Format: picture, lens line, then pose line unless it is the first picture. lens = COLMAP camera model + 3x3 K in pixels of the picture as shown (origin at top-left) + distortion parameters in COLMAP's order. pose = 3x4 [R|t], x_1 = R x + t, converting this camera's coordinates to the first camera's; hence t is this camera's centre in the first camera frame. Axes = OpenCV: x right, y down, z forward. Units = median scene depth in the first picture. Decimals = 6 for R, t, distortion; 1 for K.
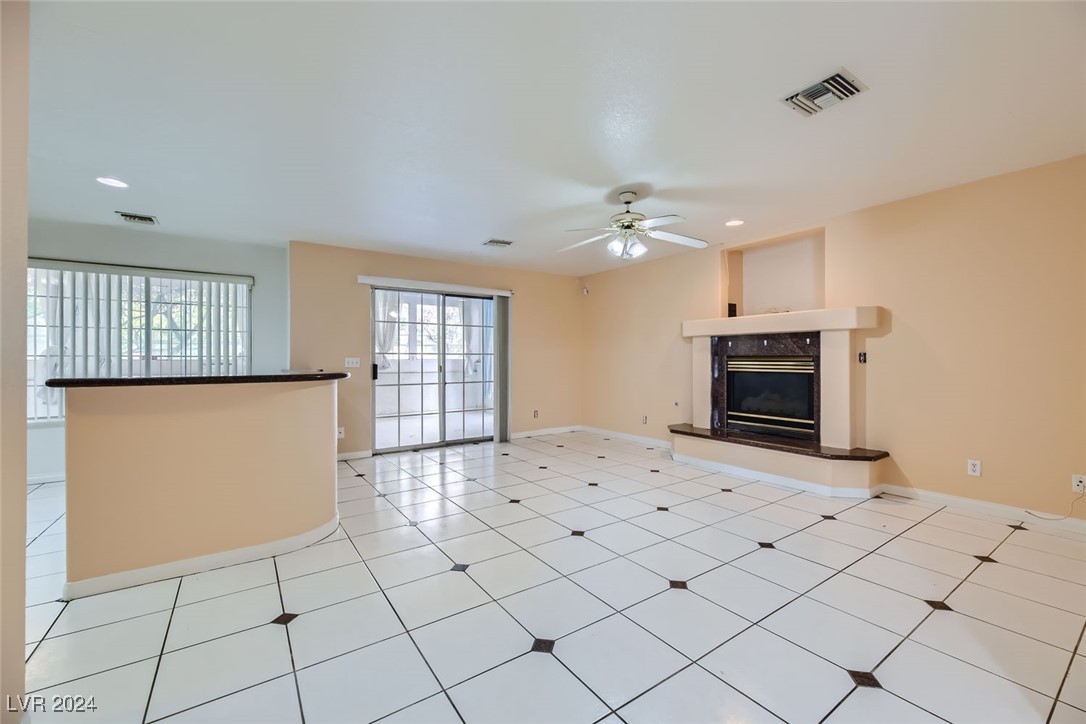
lens RADIAL K [[442.8, 0, 541.0], [0, 442.8, 359.0], [0, 0, 1]] dist [0.014146, -0.000302]
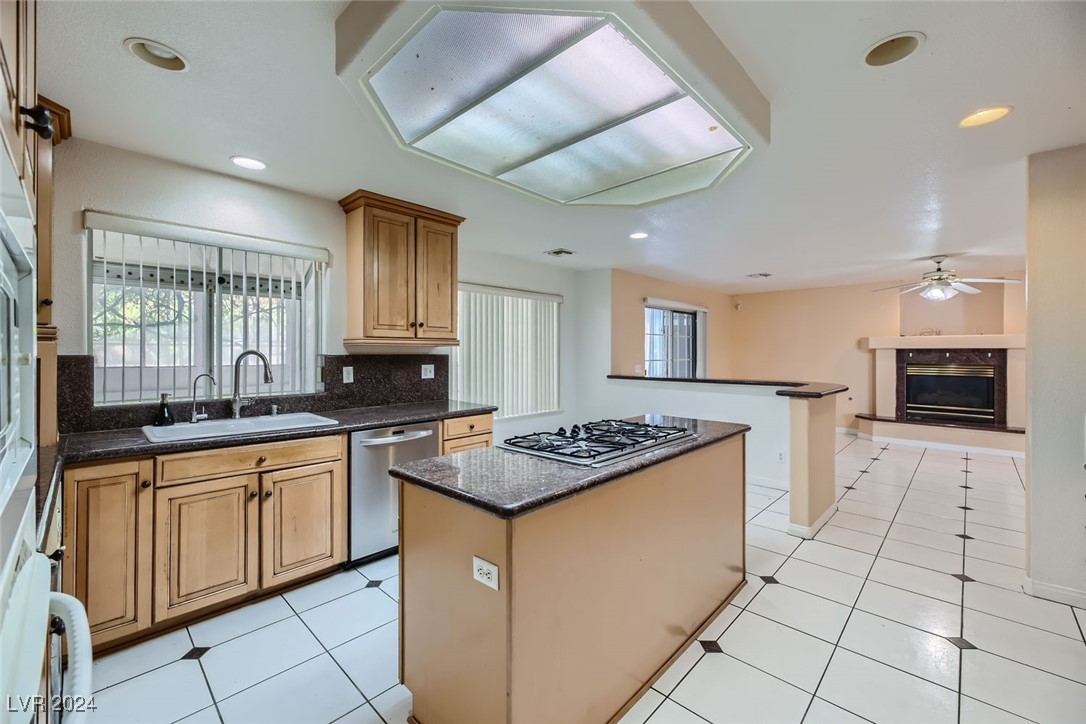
lens RADIAL K [[442.8, 0, 538.1], [0, 442.8, 353.3], [0, 0, 1]] dist [0.014146, -0.000302]
pose [[0.979188, 0.004175, 0.202911, -0.989004], [-0.003905, 0.999991, -0.001729, -0.032035], [-0.202916, 0.000900, 0.979196, -0.131464]]
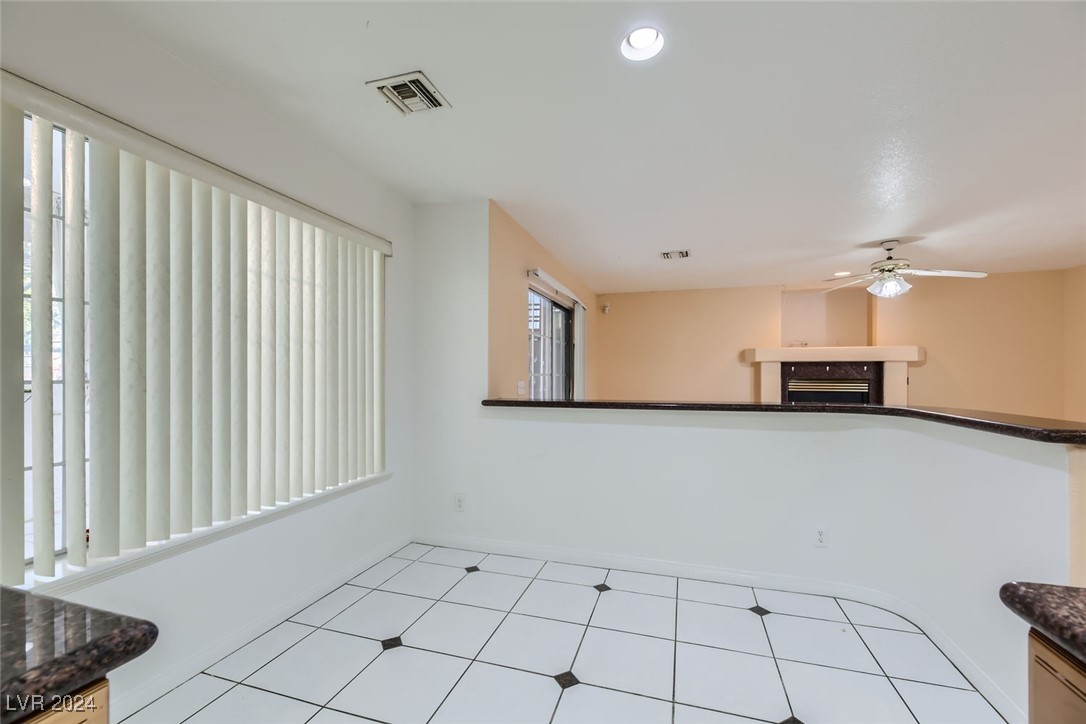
lens RADIAL K [[442.8, 0, 539.3], [0, 442.8, 373.3], [0, 0, 1]] dist [0.014146, -0.000302]
pose [[0.787273, 0.006140, 0.616574, -0.887325], [-0.003449, 0.999979, -0.005555, -0.011573], [-0.616595, 0.002246, 0.787277, 0.454944]]
